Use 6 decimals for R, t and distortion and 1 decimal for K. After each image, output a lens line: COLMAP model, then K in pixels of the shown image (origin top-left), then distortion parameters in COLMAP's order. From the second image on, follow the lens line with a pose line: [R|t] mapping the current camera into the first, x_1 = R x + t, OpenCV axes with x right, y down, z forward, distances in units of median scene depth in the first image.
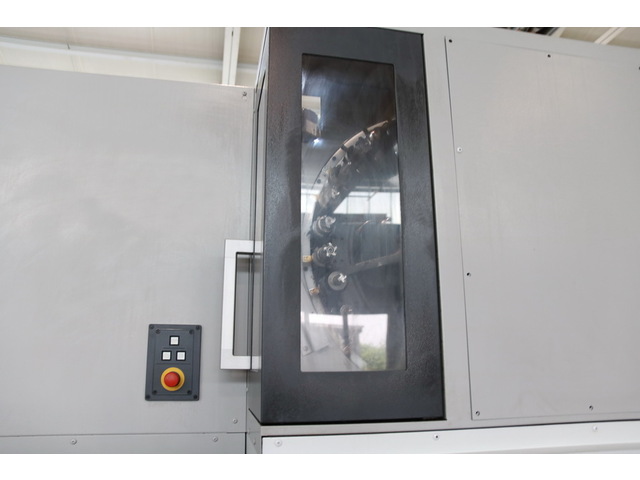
lens RADIAL K [[504.2, 0, 319.1], [0, 504.2, 241.0], [0, 0, 1]] dist [-0.113607, 0.100258]
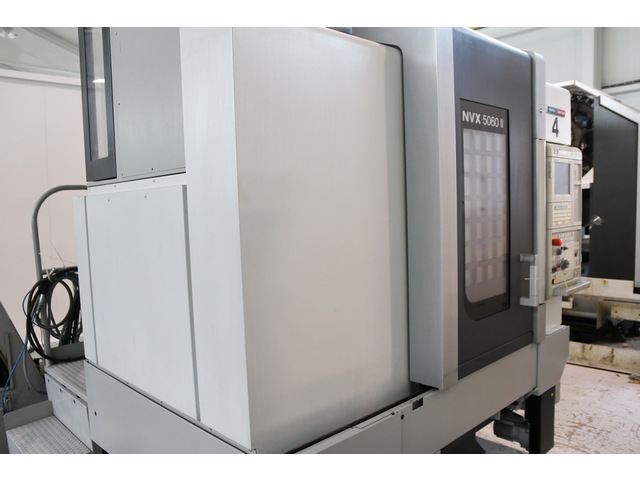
lens RADIAL K [[504.2, 0, 312.2], [0, 504.2, 243.0], [0, 0, 1]] dist [-0.113607, 0.100258]
pose [[0.522742, 0.057657, -0.850539, 1.919754], [0.220429, 0.954639, 0.200190, 0.296276], [0.823500, -0.292132, 0.486320, 0.444971]]
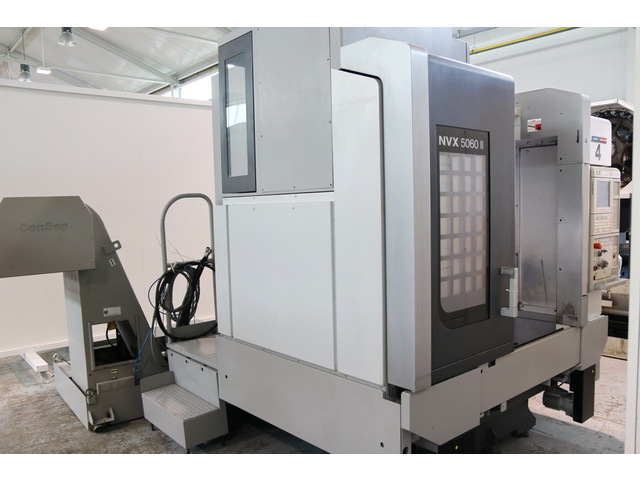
lens RADIAL K [[522.8, 0, 311.3], [0, 522.8, 243.1], [0, 0, 1]] dist [-0.110238, 0.097567]
pose [[0.475930, 0.061493, -0.877331, 2.266711], [0.218309, 0.958072, 0.185579, 0.124053], [0.851957, -0.279852, 0.442551, -0.074546]]
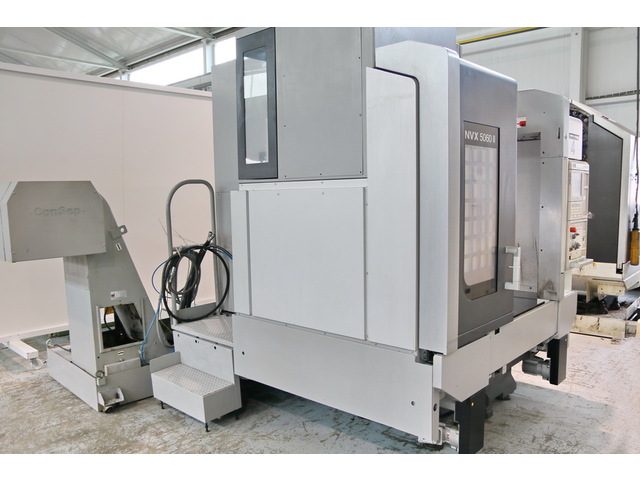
lens RADIAL K [[522.8, 0, 310.4], [0, 522.8, 245.2], [0, 0, 1]] dist [-0.110238, 0.097567]
pose [[0.576294, 0.080617, -0.813256, 2.229924], [0.195578, 0.952602, 0.233022, 0.042773], [0.793495, -0.293344, 0.533212, -0.466192]]
